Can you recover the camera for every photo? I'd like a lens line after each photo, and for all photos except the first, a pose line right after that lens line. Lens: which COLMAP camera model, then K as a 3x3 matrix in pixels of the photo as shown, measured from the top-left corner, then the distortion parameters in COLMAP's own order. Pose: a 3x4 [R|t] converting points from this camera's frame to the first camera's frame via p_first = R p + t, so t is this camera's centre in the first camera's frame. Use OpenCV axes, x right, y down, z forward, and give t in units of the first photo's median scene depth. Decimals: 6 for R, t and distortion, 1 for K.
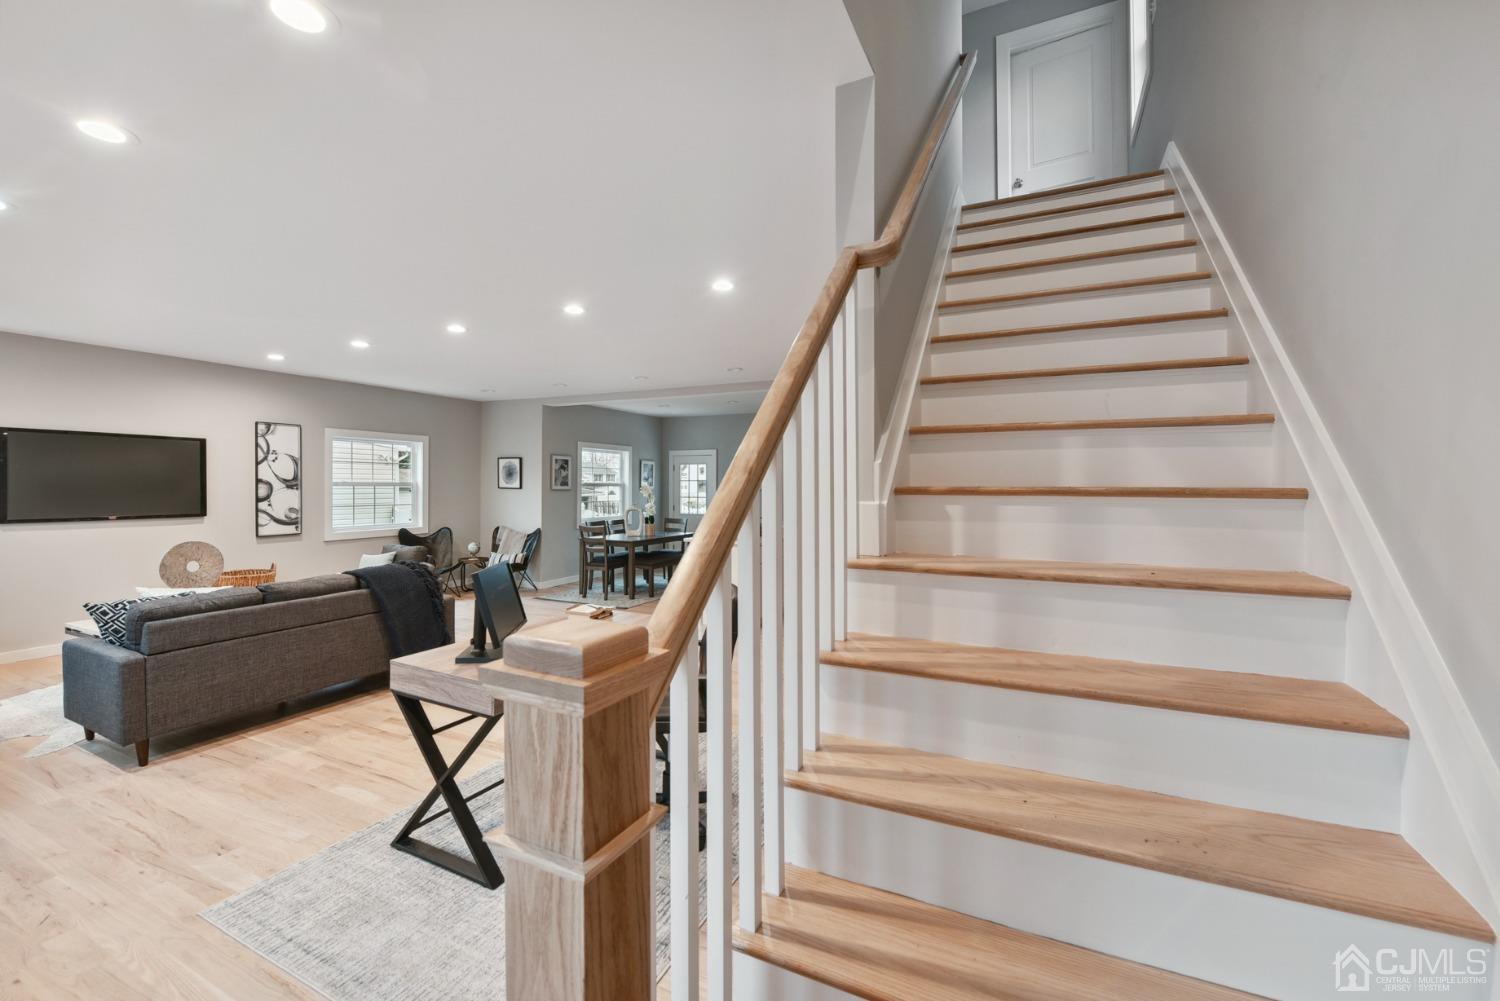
lens RADIAL K [[604.9, 0, 751.0], [0, 604.9, 496.2], [0, 0, 1]] dist [-0.009098, 0.000277]
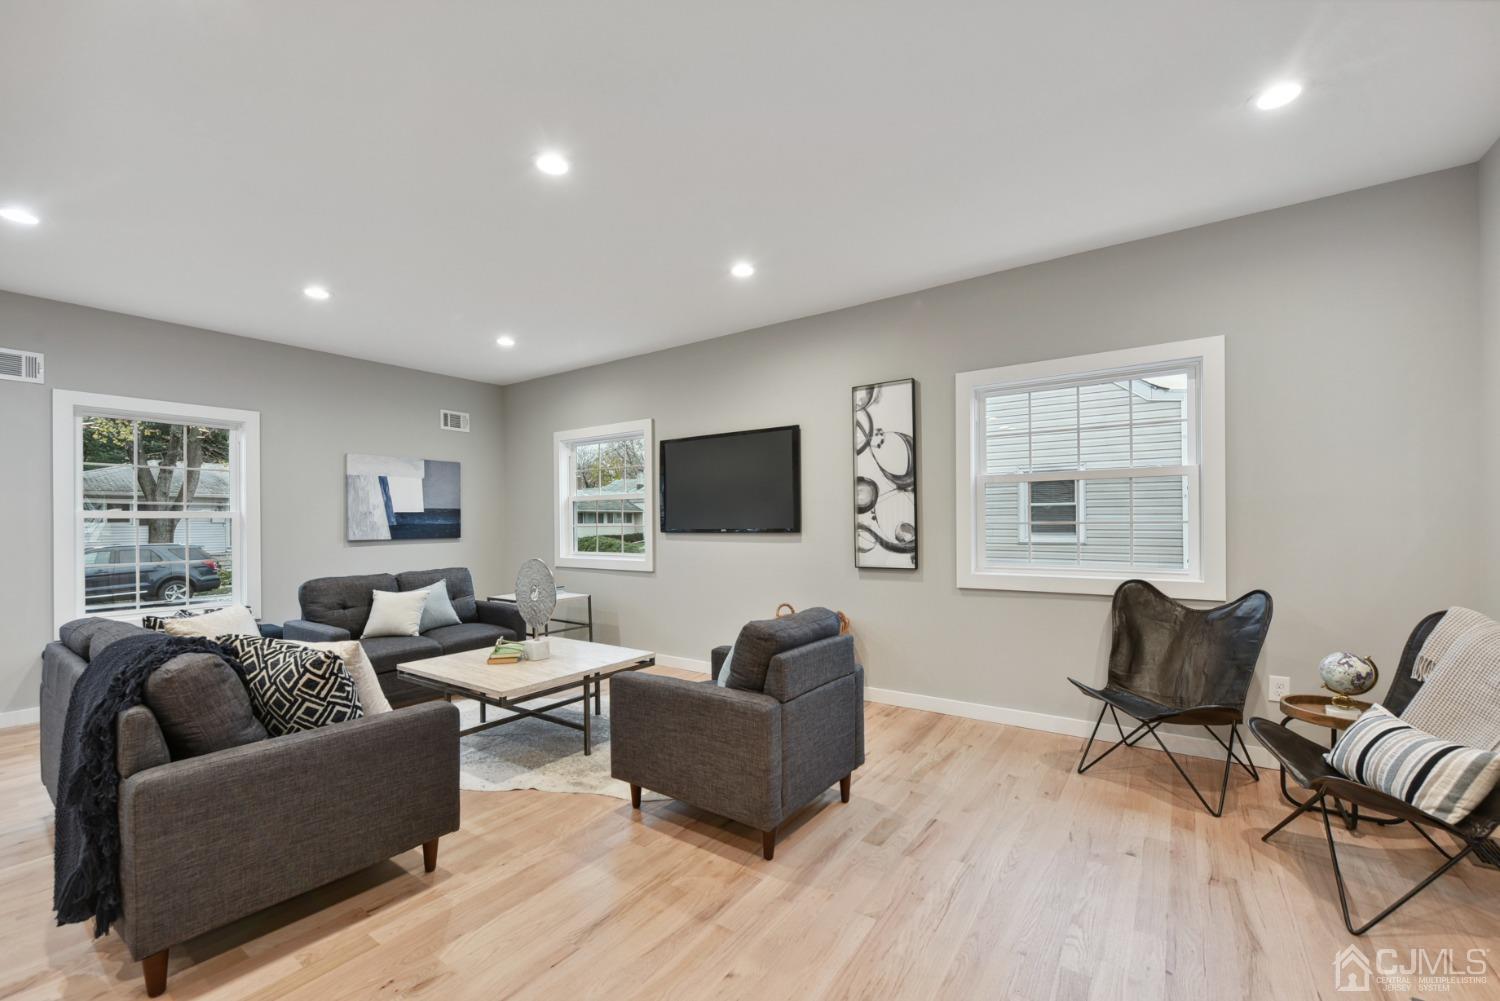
lens RADIAL K [[607.0, 0, 758.5], [0, 607.0, 513.7], [0, 0, 1]] dist [-0.007694, 0.000777]
pose [[-0.145214, -0.007914, -0.989369, -0.168417], [-0.000508, 0.999968, -0.007924, 0.015097], [0.989400, -0.000648, -0.145214, 0.975721]]
